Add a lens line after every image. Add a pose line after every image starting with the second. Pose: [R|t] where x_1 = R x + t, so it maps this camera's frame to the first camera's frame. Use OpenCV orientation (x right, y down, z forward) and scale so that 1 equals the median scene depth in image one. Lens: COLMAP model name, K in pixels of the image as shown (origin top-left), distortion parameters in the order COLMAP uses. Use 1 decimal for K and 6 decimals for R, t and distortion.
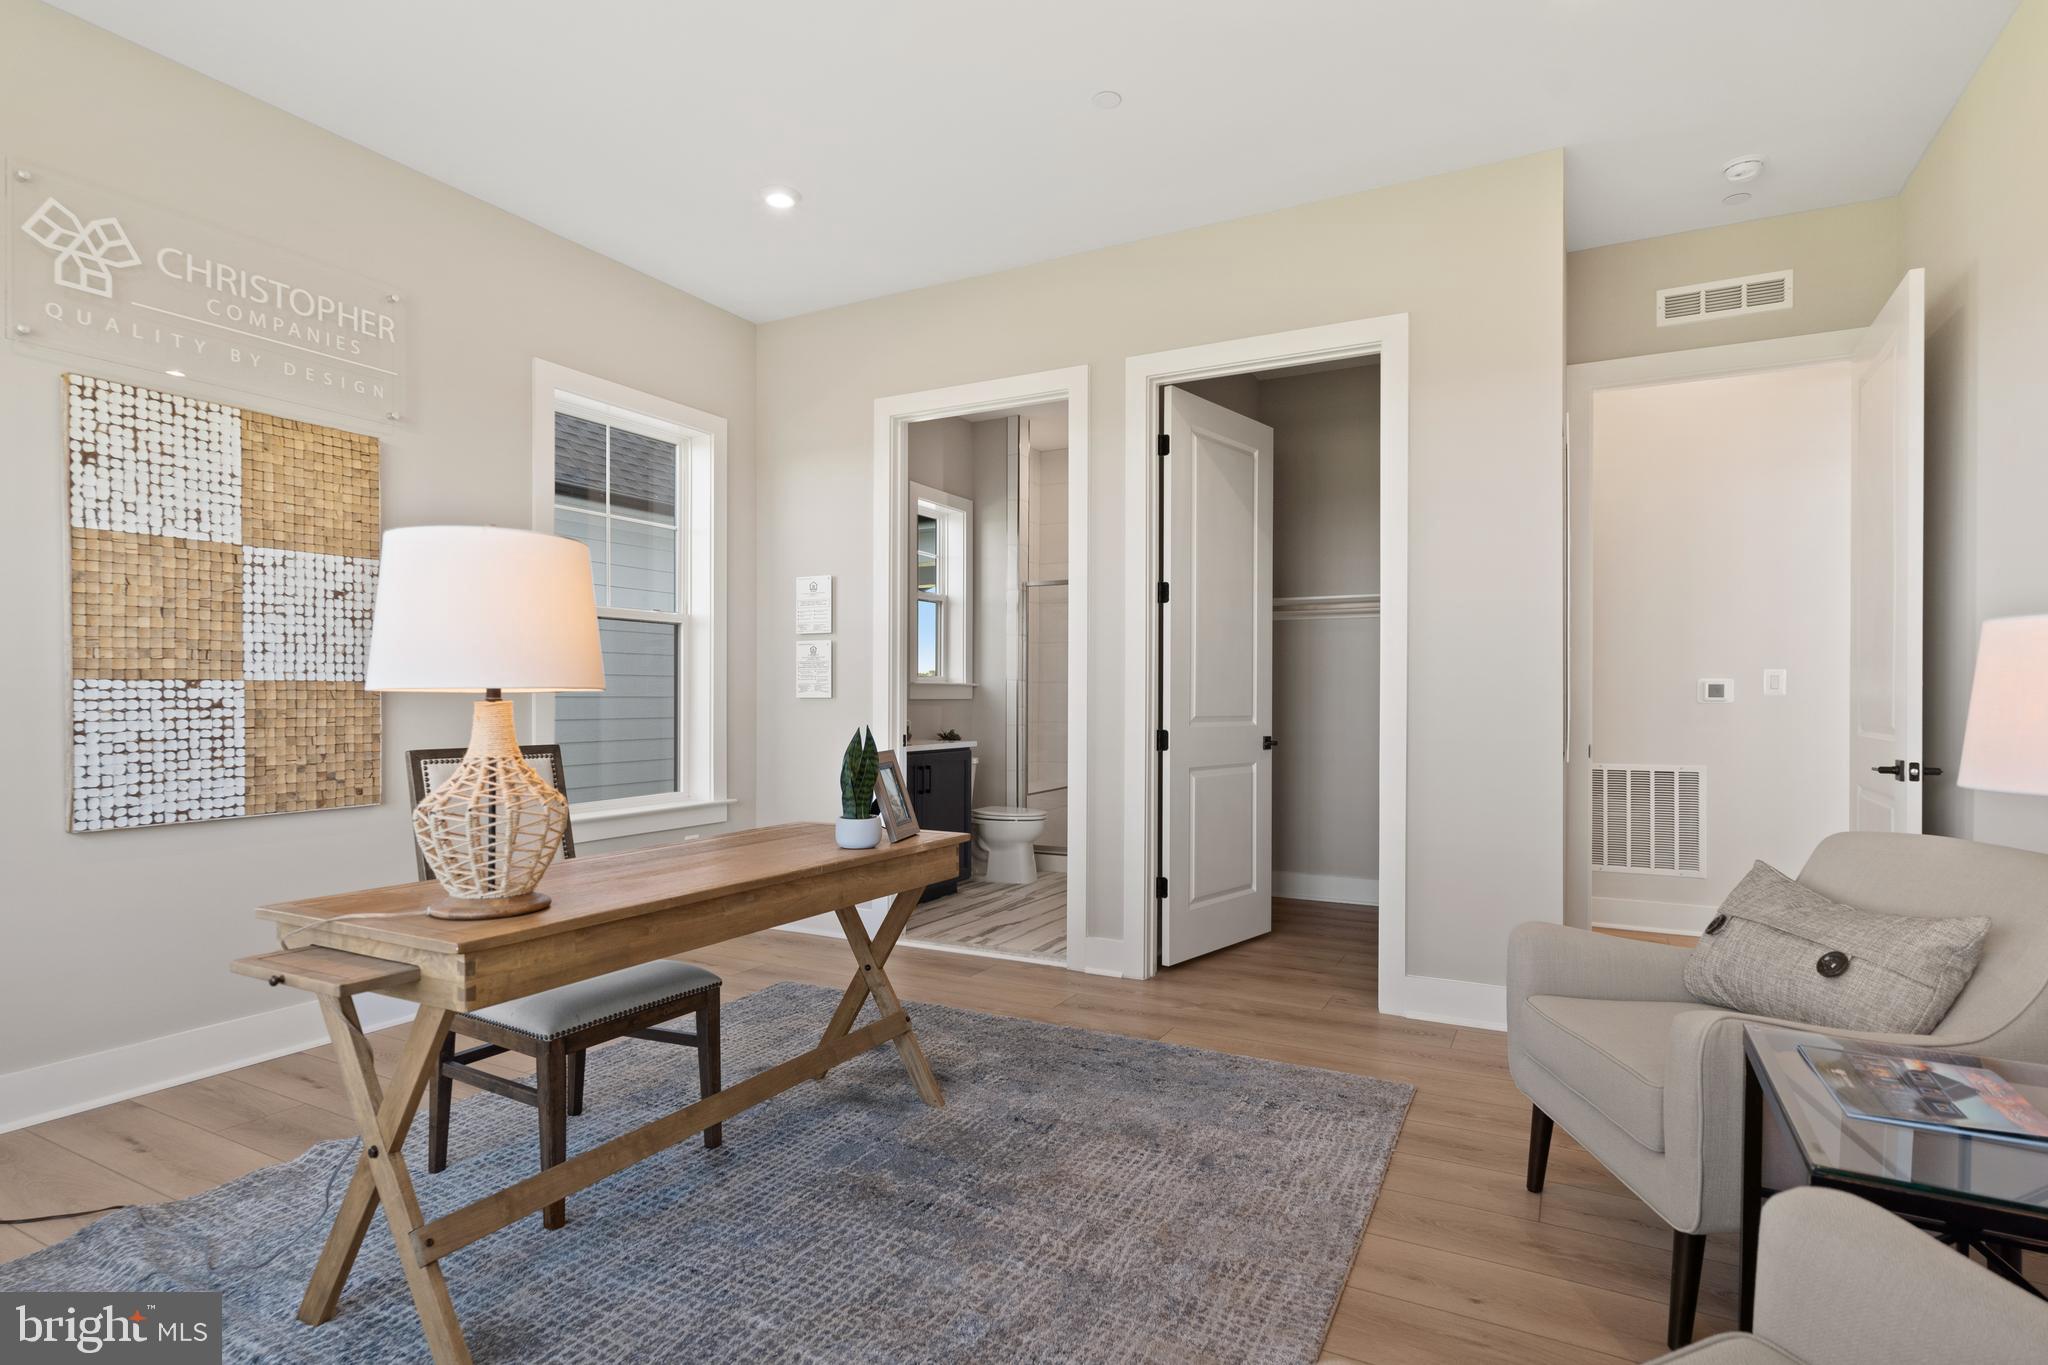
lens RADIAL K [[1031.9, 0, 1024.0], [0, 1031.9, 682.5], [0, 0, 1]] dist [0.001234, 0.000492]
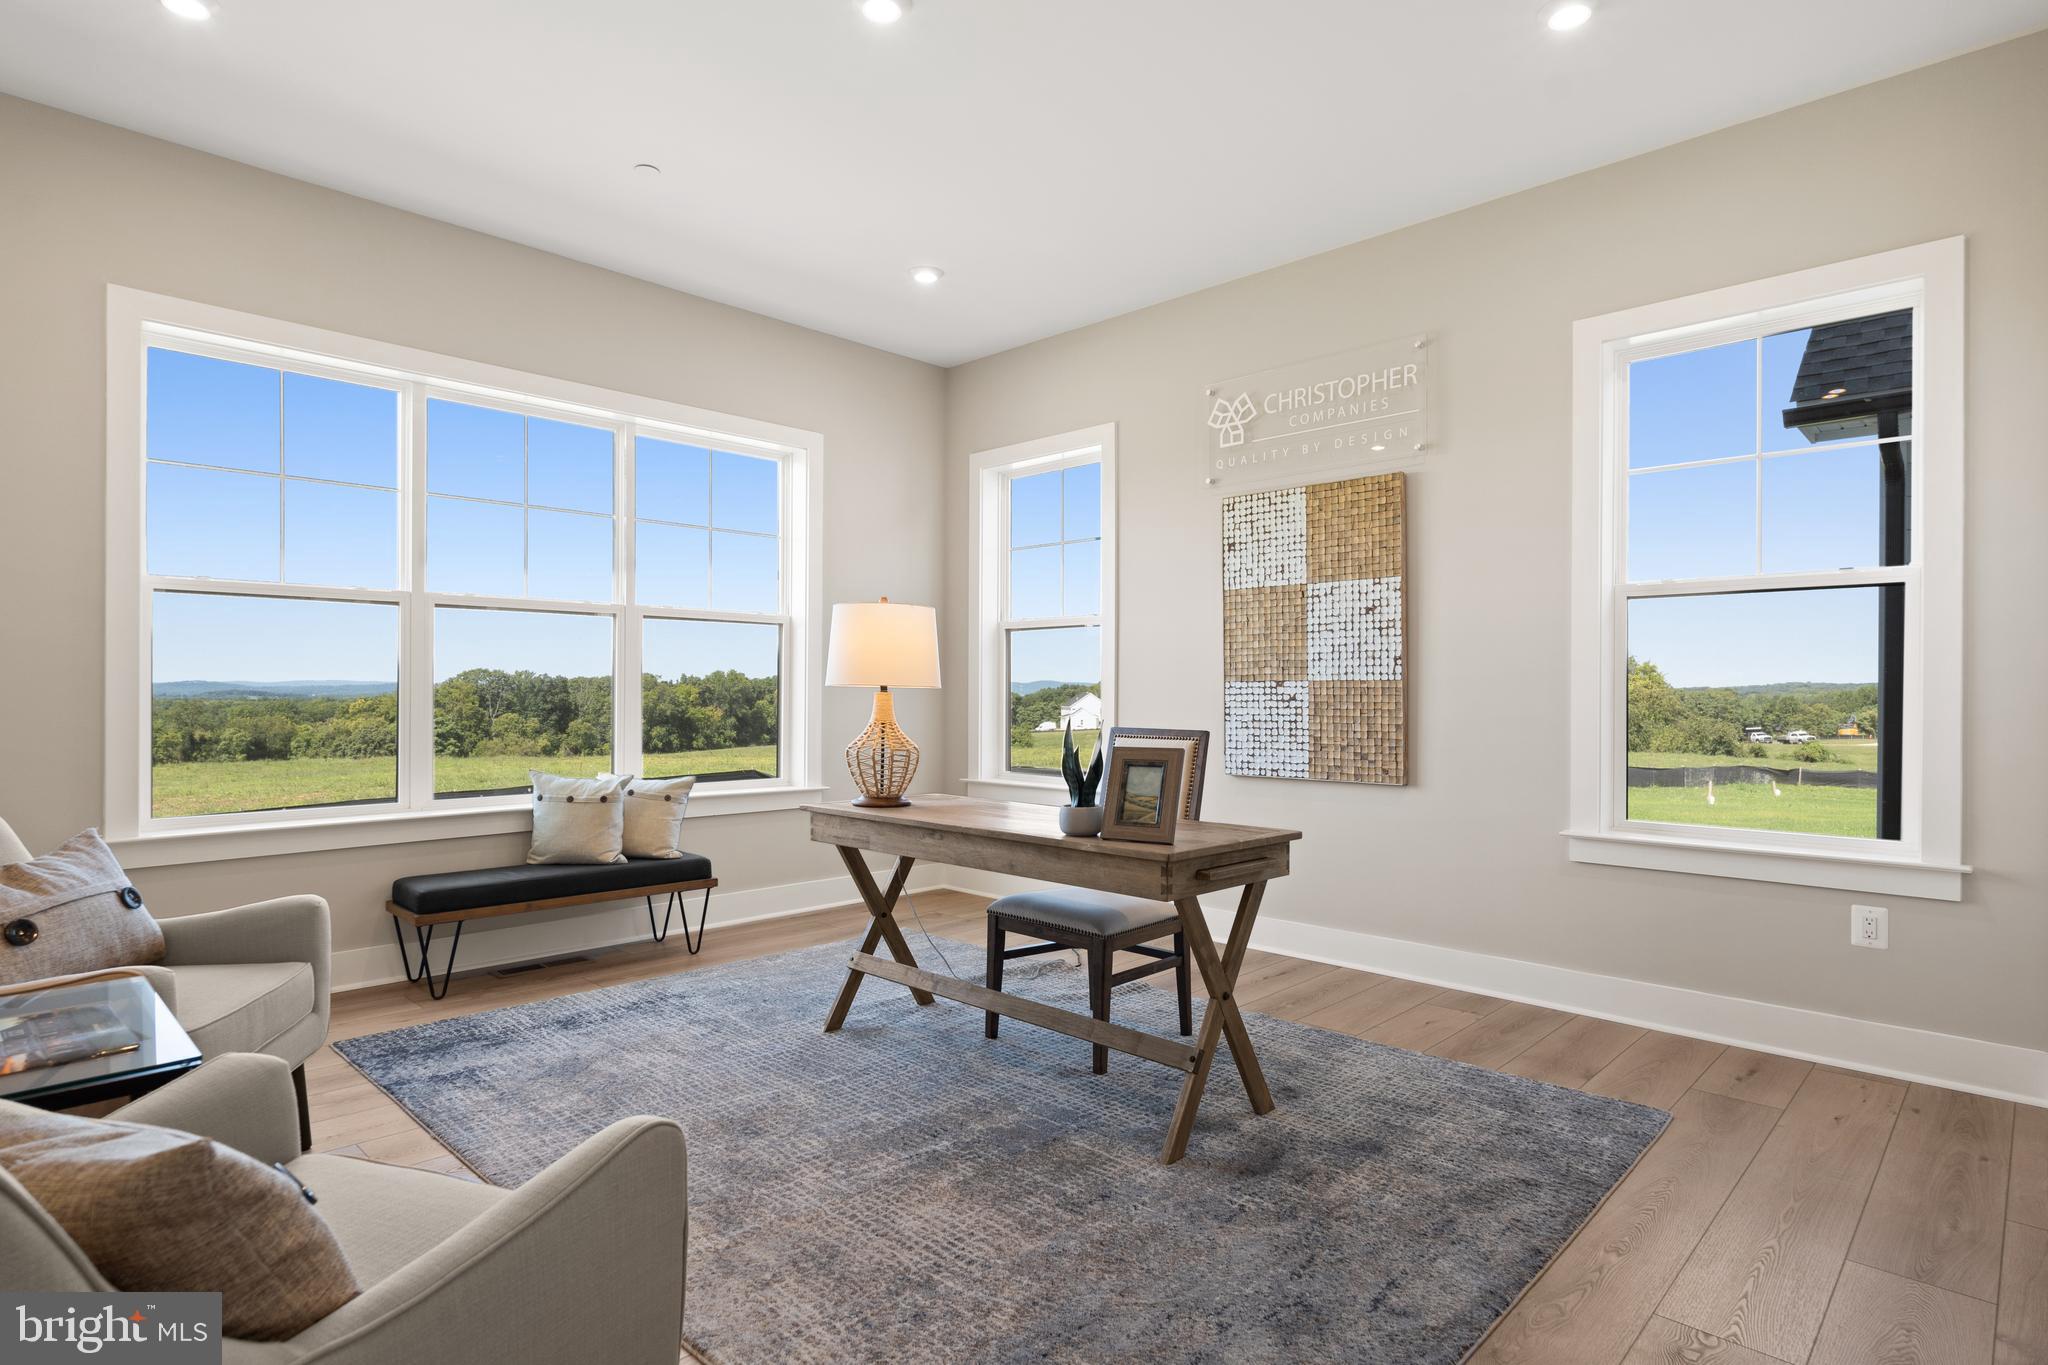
lens RADIAL K [[1074.6, 0, 1024.0], [0, 1074.6, 682.5], [0, 0, 1]] dist [-0.000870, 0.000252]
pose [[-0.266702, -0.011314, -0.963713, 0.747209], [0.008460, 0.999865, -0.014079, 0.017398], [0.963742, -0.011908, -0.266570, 1.029740]]
